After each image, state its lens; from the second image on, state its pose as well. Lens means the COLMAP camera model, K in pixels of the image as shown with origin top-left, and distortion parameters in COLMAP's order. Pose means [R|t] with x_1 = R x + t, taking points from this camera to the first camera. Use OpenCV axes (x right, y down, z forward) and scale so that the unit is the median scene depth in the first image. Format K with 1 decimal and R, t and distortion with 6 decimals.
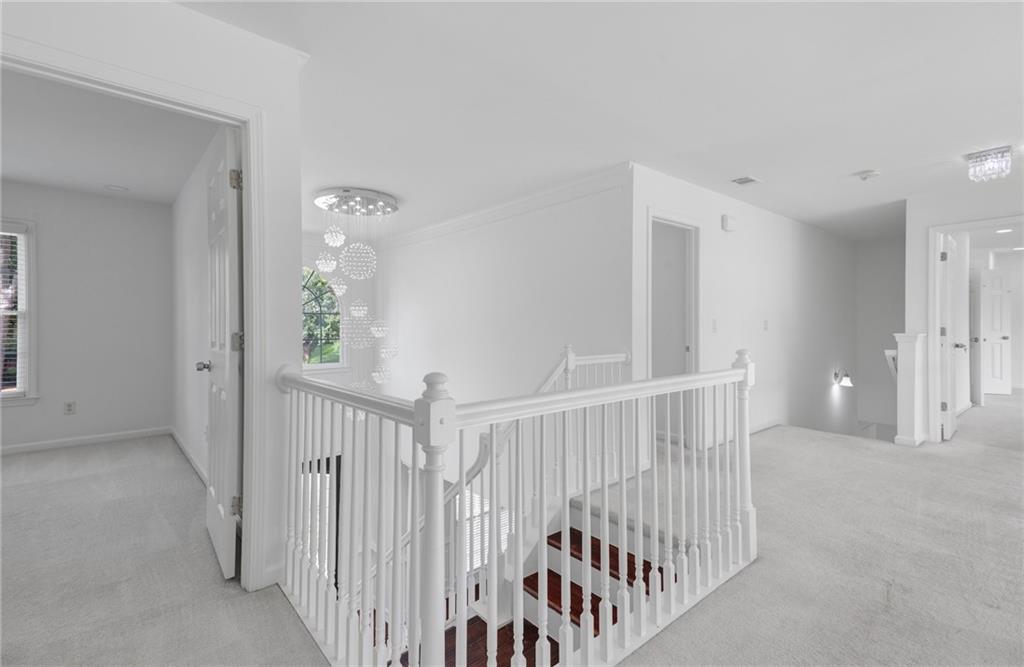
lens RADIAL K [[465.1, 0, 508.4], [0, 465.1, 330.3], [0, 0, 1]] dist [0.001549, 0.000249]
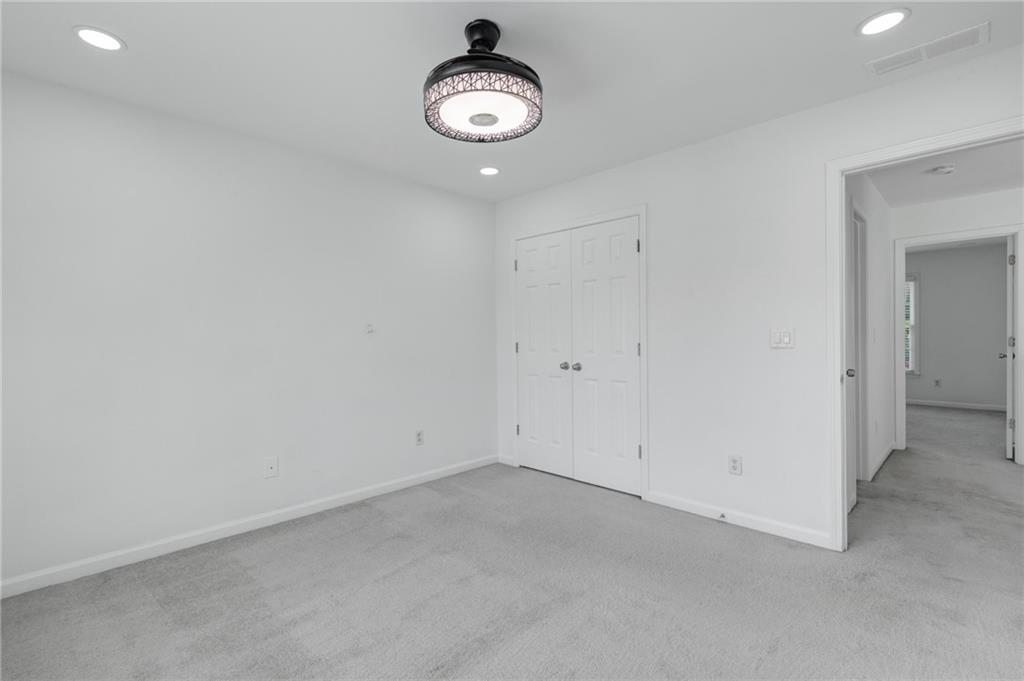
lens RADIAL K [[466.4, 0, 509.9], [0, 466.4, 341.0], [0, 0, 1]] dist [0.002161, -0.001785]
pose [[0.059793, 0.000568, -0.998211, 1.078877], [0.003579, 0.999993, 0.000784, 0.012115], [0.998204, -0.003619, 0.059790, -1.069450]]
